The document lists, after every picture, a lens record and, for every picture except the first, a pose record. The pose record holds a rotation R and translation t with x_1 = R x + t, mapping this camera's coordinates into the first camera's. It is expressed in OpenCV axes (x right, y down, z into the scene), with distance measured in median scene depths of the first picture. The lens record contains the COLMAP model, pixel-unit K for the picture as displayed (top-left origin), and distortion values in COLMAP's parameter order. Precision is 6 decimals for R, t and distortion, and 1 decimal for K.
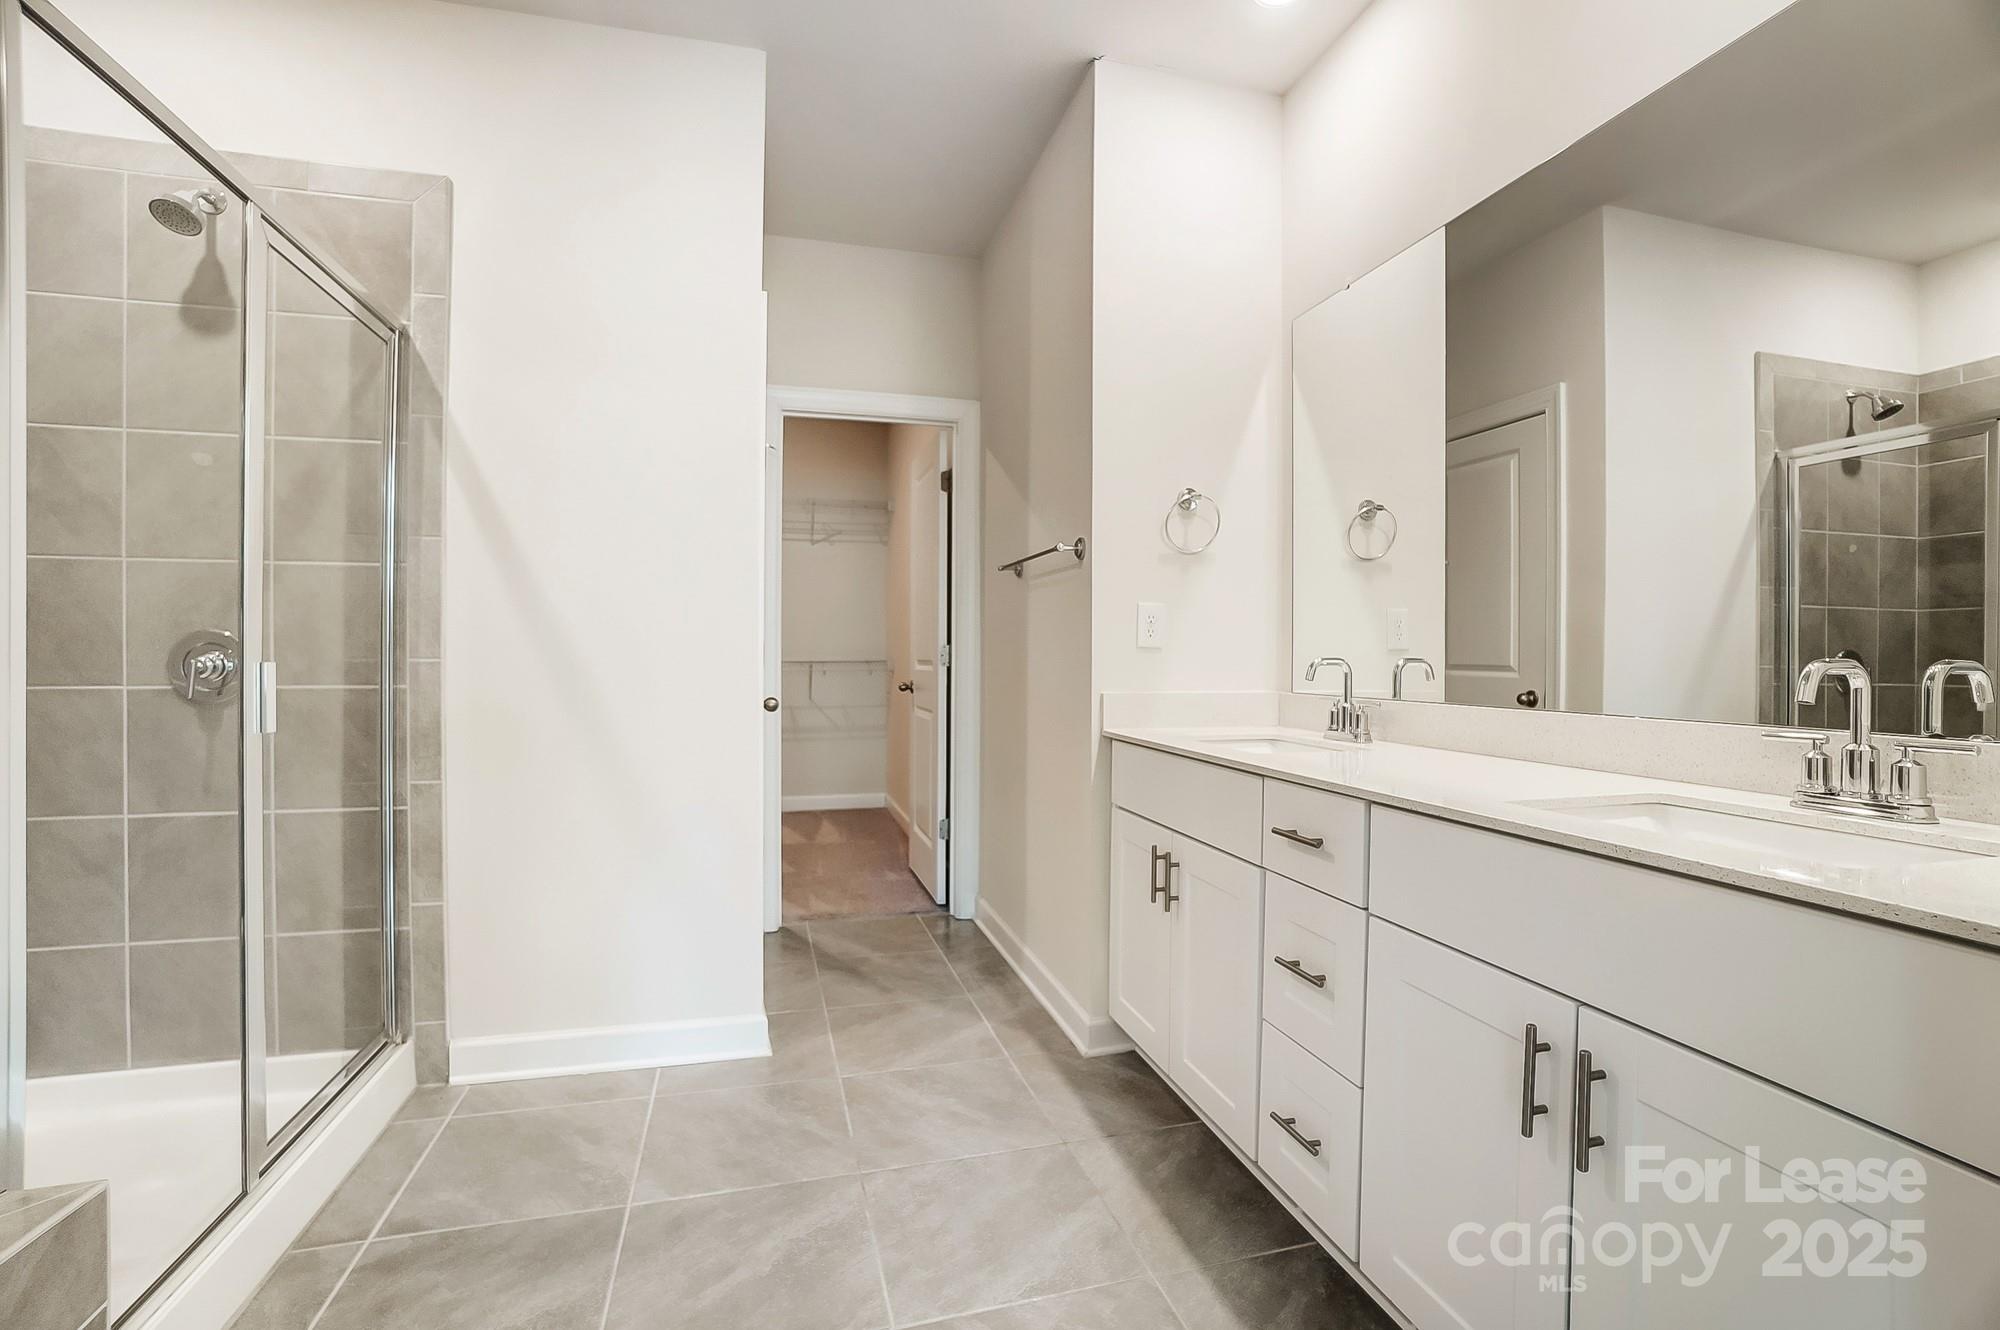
lens RADIAL K [[871.3, 0, 1000.0], [0, 871.3, 665.0], [0, 0, 1]] dist [0.000046, -0.000002]
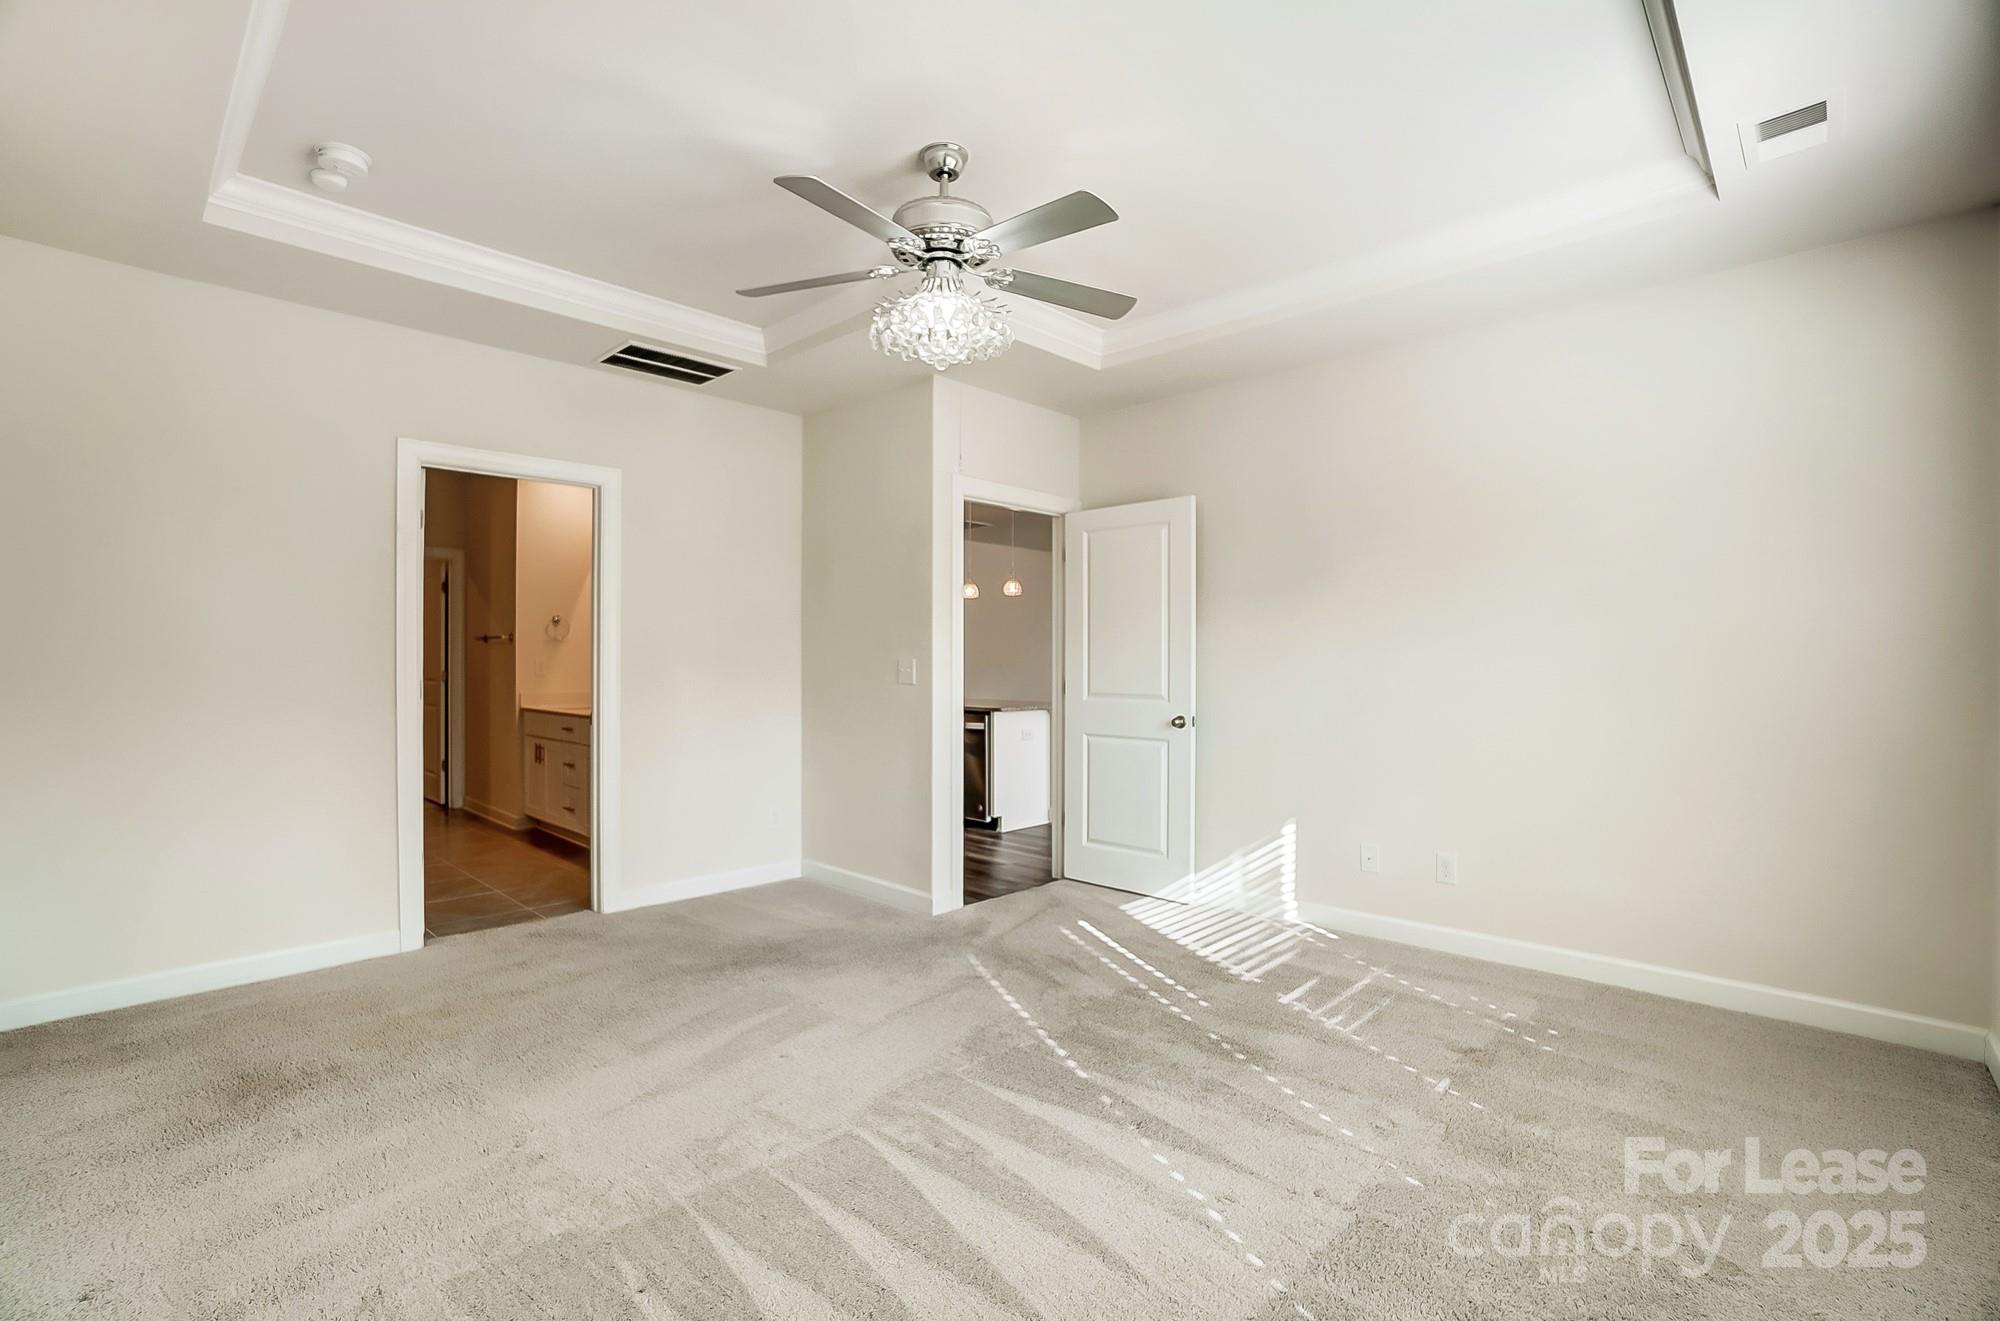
lens RADIAL K [[882.3, 0, 1000.0], [0, 882.3, 660.5], [0, 0, 1]] dist [-0.027833, 0.000402]
pose [[0.858985, -0.006554, 0.511959, 0.008441], [0.008035, 0.999967, -0.000679, -0.051557], [-0.511938, 0.004697, 0.859010, -2.002670]]
